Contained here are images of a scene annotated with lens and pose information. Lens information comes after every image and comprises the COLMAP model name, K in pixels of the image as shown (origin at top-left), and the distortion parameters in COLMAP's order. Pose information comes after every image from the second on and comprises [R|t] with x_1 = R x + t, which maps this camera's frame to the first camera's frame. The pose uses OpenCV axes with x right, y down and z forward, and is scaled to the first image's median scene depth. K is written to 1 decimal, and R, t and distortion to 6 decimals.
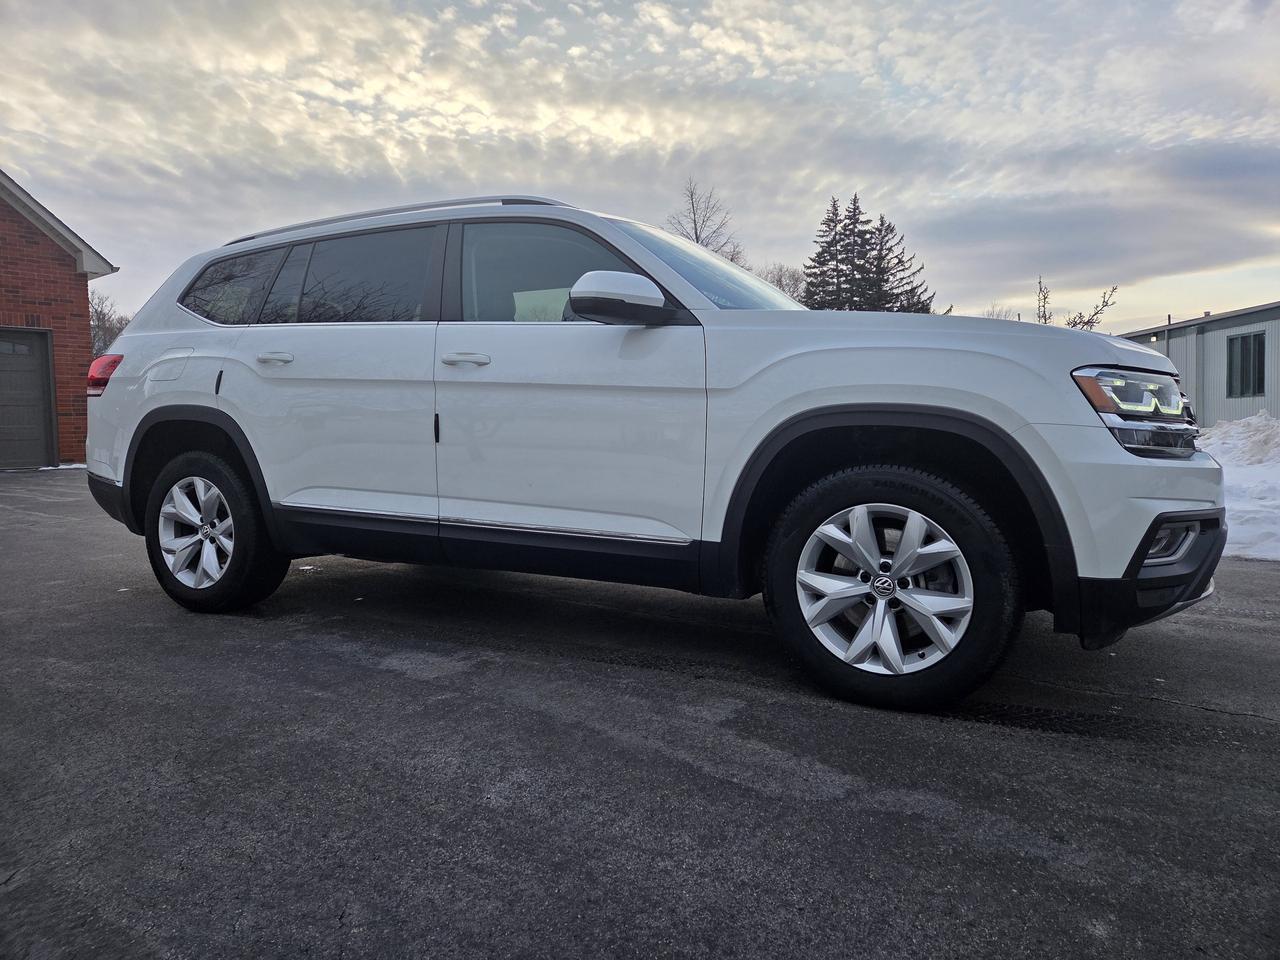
lens RADIAL K [[851.4, 0, 637.7], [0, 851.4, 472.8], [0, 0, 1]] dist [0.071572, -0.058888]
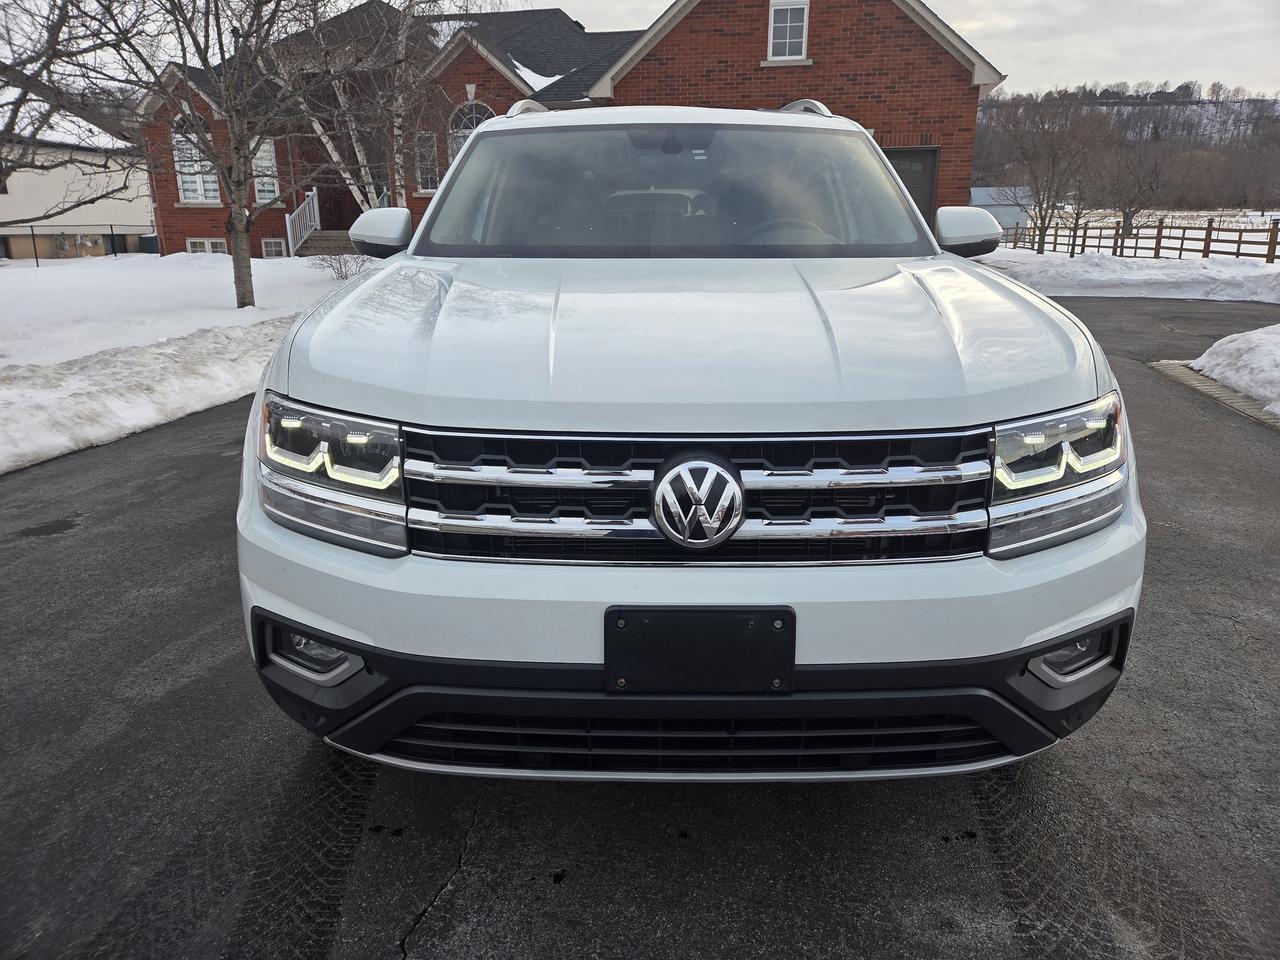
lens RADIAL K [[851.4, 0, 641.4], [0, 851.4, 467.5], [0, 0, 1]] dist [0.071572, -0.058888]
pose [[0.449812, 0.262286, -0.853742, 1.120761], [-0.057945, 0.962462, 0.265158, -0.234395], [0.891241, -0.069802, 0.448125, 0.804639]]
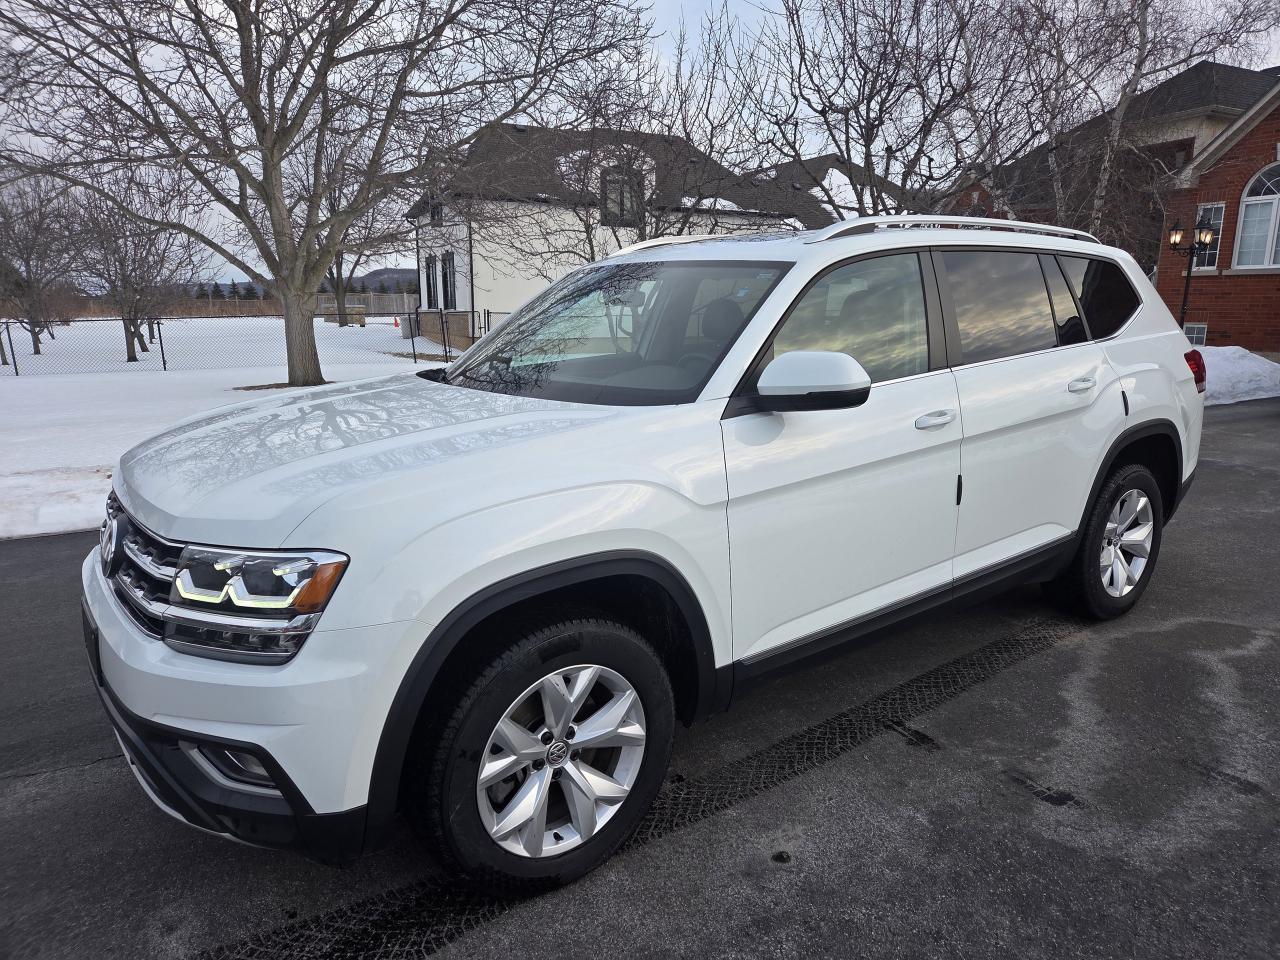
lens RADIAL K [[851.4, 0, 641.9], [0, 851.4, 489.4], [0, 0, 1]] dist [0.071572, -0.058888]
pose [[-0.439601, 0.213746, -0.872390, 1.187022], [-0.039359, 0.965755, 0.256454, -0.367549], [0.897331, 0.147074, -0.416134, 1.892447]]
